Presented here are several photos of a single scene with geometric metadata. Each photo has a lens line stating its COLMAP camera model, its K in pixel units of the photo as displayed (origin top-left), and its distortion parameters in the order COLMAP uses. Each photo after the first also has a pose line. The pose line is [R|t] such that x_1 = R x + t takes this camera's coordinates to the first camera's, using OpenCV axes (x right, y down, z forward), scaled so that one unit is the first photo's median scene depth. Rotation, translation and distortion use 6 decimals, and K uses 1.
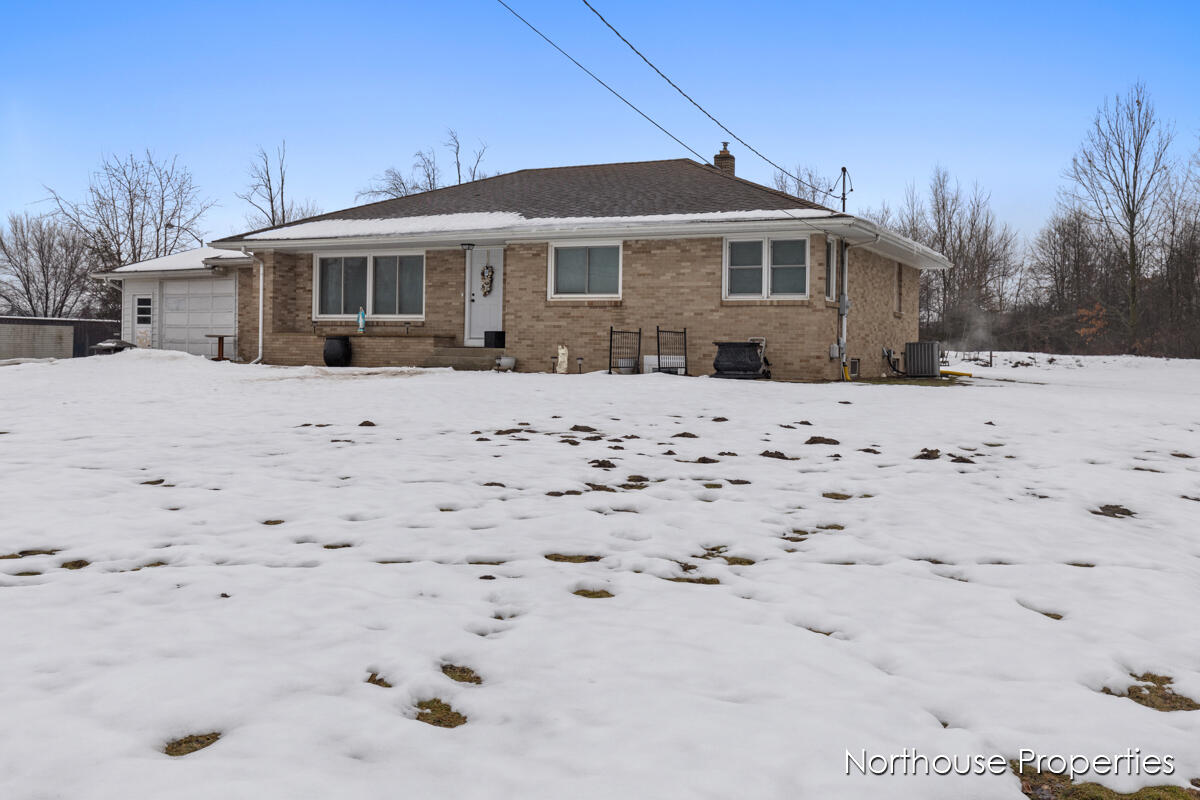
lens RADIAL K [[1087.7, 0, 600.6], [0, 1087.7, 390.7], [0, 0, 1]] dist [0.015177, 0.000000]
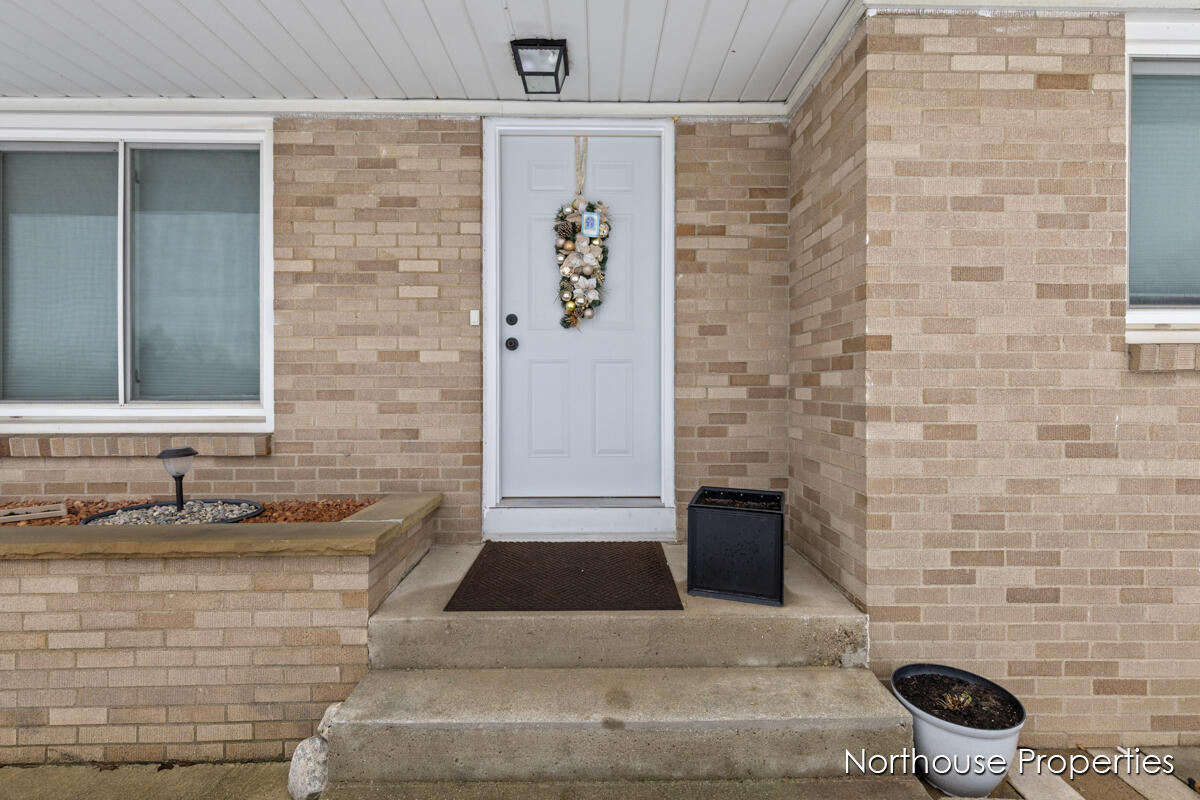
lens RADIAL K [[539.1, 0, 596.2], [0, 539.1, 398.9], [0, 0, 1]] dist [-0.003467, -0.000218]
pose [[0.894582, -0.021789, 0.446372, -0.155268], [0.028677, 0.999551, -0.008681, -0.069657], [-0.445983, 0.020566, 0.894805, 0.892500]]
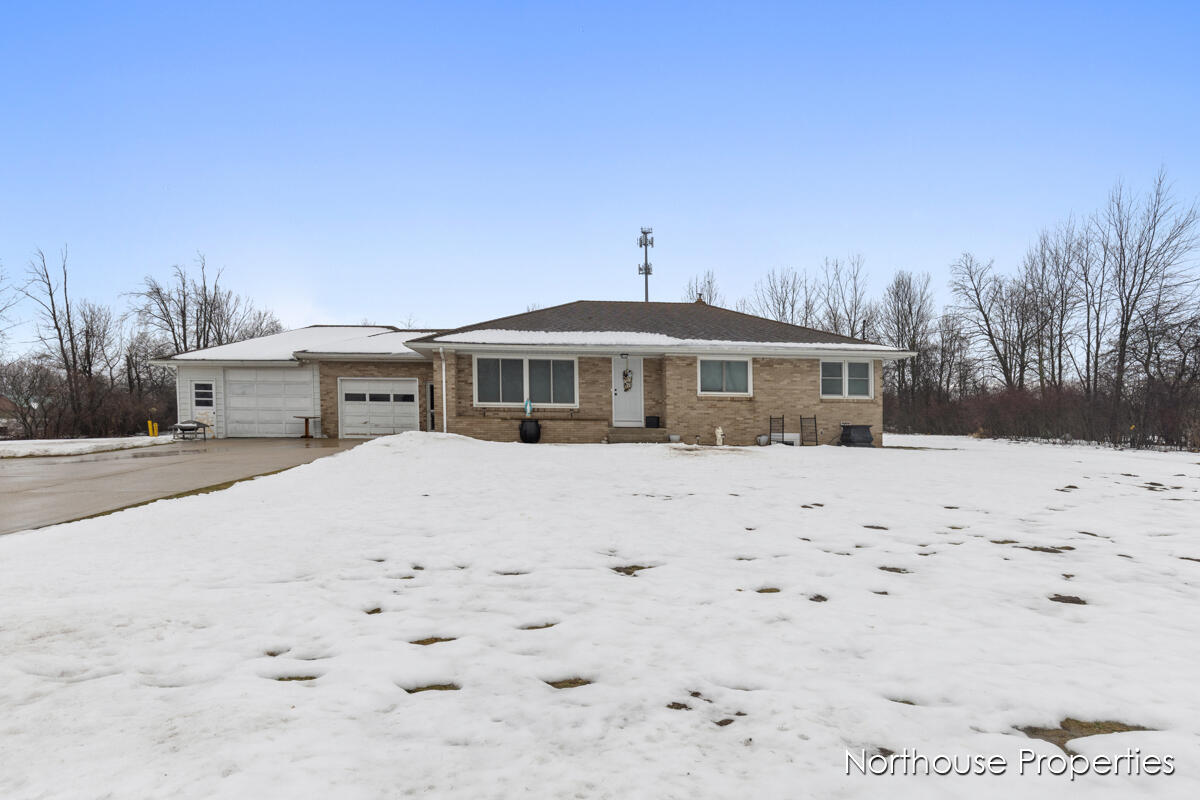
lens RADIAL K [[729.6, 0, 593.3], [0, 729.6, 409.2], [0, 0, 1]] dist [-0.004125, 0.000120]
pose [[0.868373, 0.006762, 0.495865, -0.611392], [0.020016, 0.998614, -0.048669, -0.018665], [-0.495507, 0.052188, 0.867035, 0.205282]]
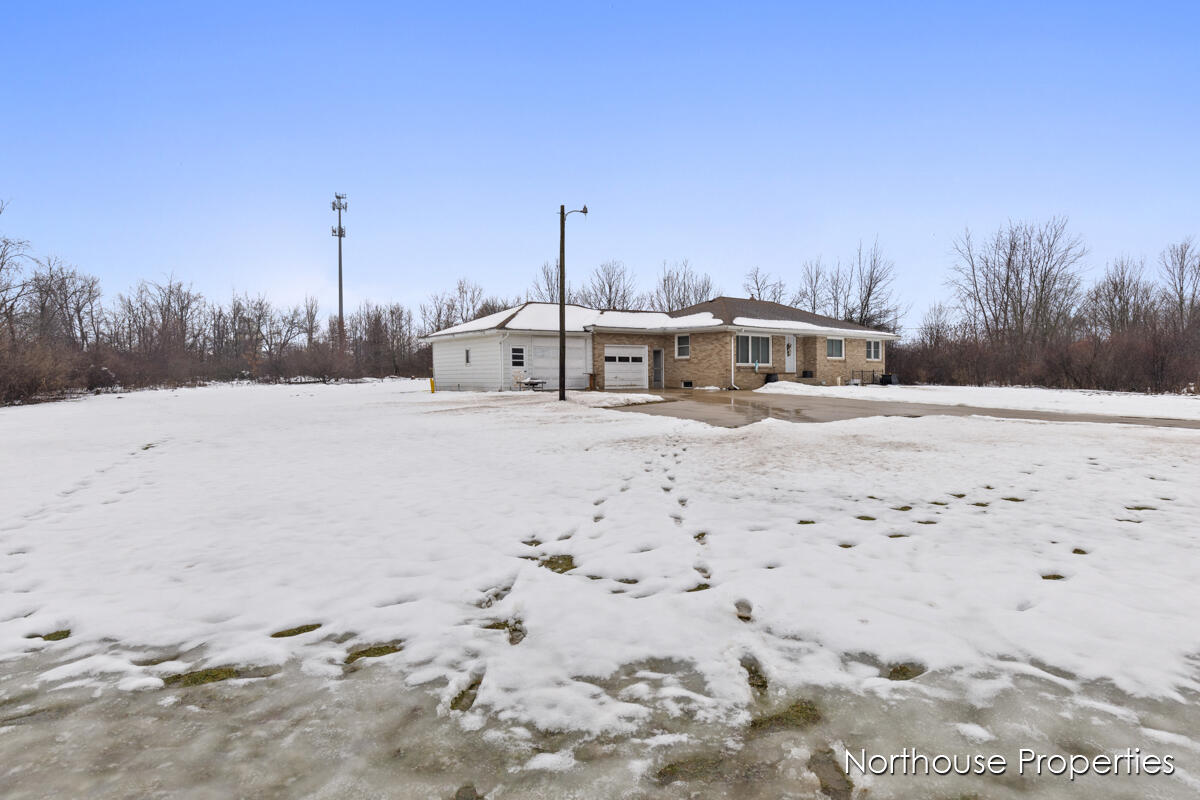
lens RADIAL K [[639.0, 0, 605.9], [0, 639.0, 395.1], [0, 0, 1]] dist [-0.004986, -0.000190]
pose [[0.465085, -0.039767, 0.884372, -1.528357], [0.045717, 0.998736, 0.020868, -0.049273], [-0.884085, 0.030726, 0.466316, 0.706197]]
